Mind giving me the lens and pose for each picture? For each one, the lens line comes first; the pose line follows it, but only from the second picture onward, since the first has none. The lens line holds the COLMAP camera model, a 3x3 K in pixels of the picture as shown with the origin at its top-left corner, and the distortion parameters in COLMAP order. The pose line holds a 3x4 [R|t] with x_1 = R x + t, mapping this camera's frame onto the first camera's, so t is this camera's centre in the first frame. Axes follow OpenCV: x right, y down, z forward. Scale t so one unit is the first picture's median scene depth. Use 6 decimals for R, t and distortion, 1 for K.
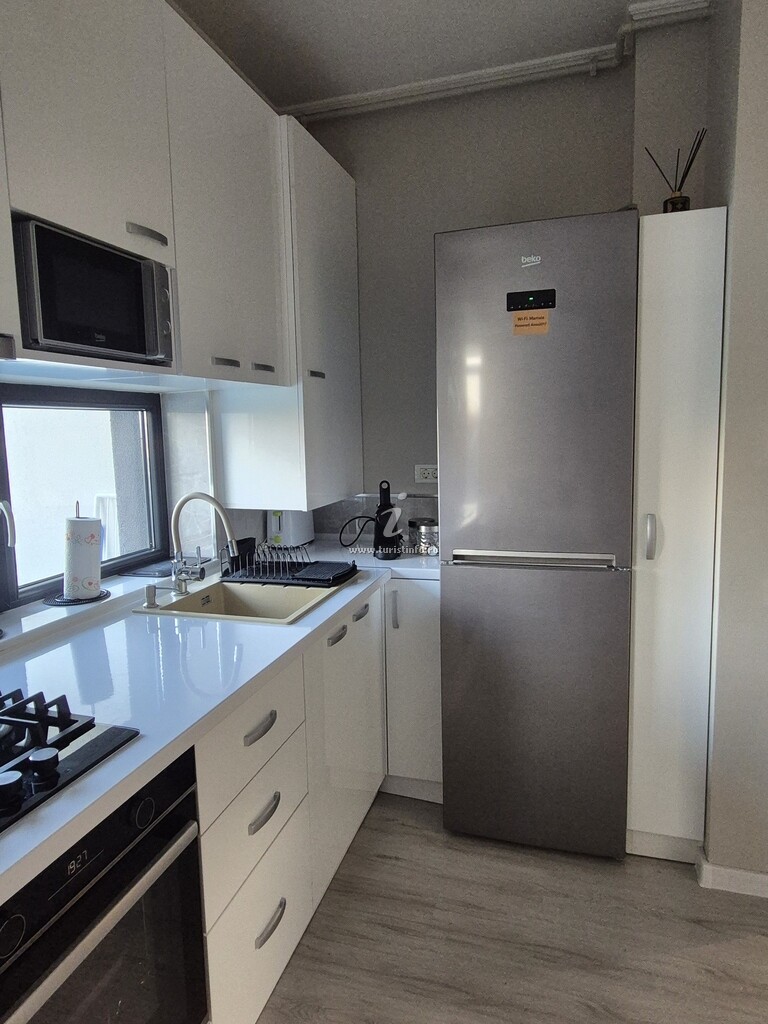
lens RADIAL K [[639.2, 0, 383.6], [0, 639.2, 500.1], [0, 0, 1]] dist [0.003508, 0.000405]
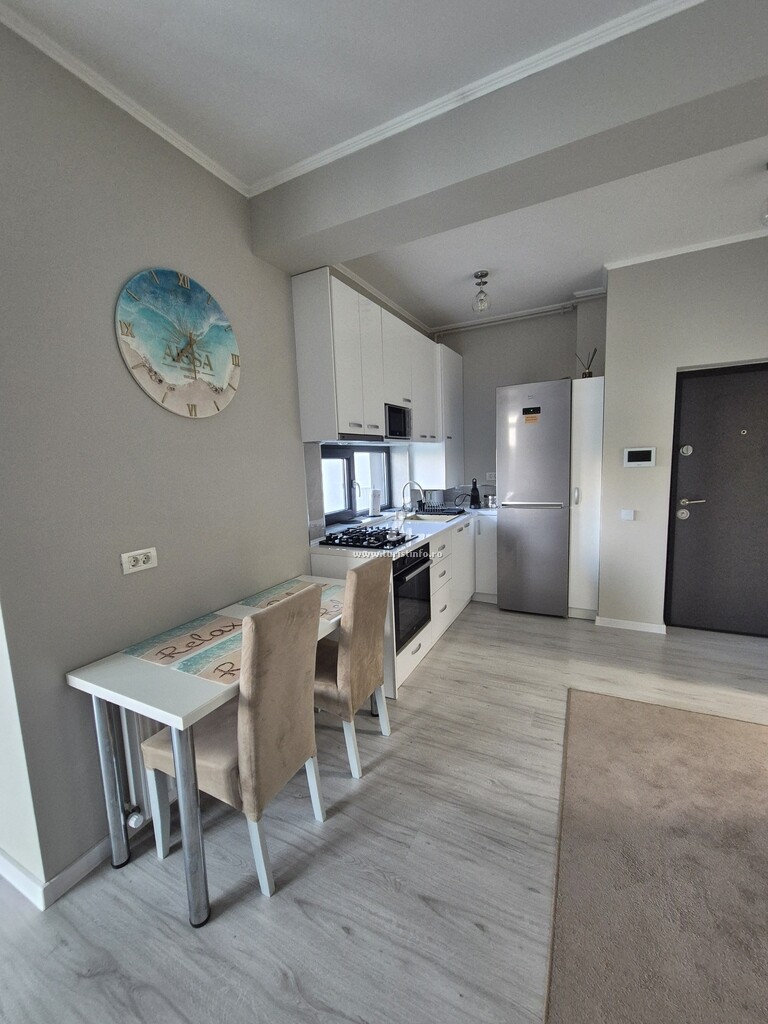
lens RADIAL K [[421.2, 0, 380.3], [0, 421.2, 513.3], [0, 0, 1]] dist [0.001147, 0.000091]
pose [[0.983296, 0.007211, -0.181873, -0.075136], [-0.003743, 0.999805, 0.019405, 0.094934], [0.181977, -0.018400, 0.983131, -0.879526]]
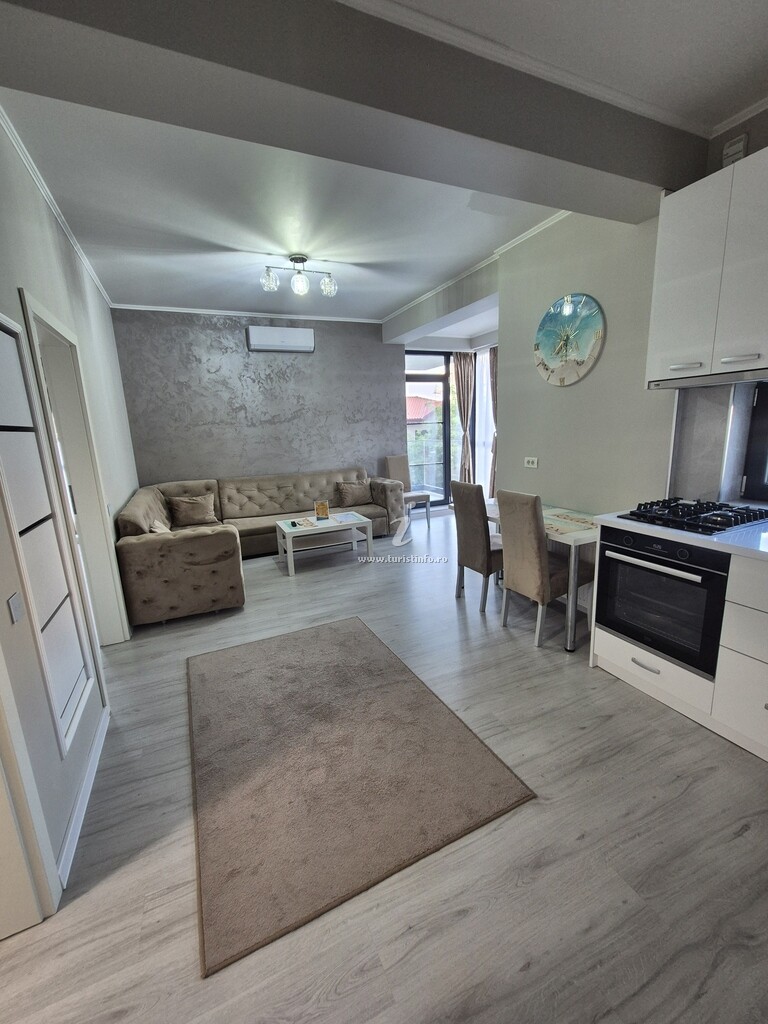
lens RADIAL K [[416.3, 0, 381.1], [0, 416.3, 511.8], [0, 0, 1]] dist [0.002040, 0.000181]
pose [[-0.748508, 0.185946, -0.636521, 0.884340], [-0.021956, 0.952405, 0.304043, -0.105573], [0.662762, 0.241554, -0.708801, 0.702419]]
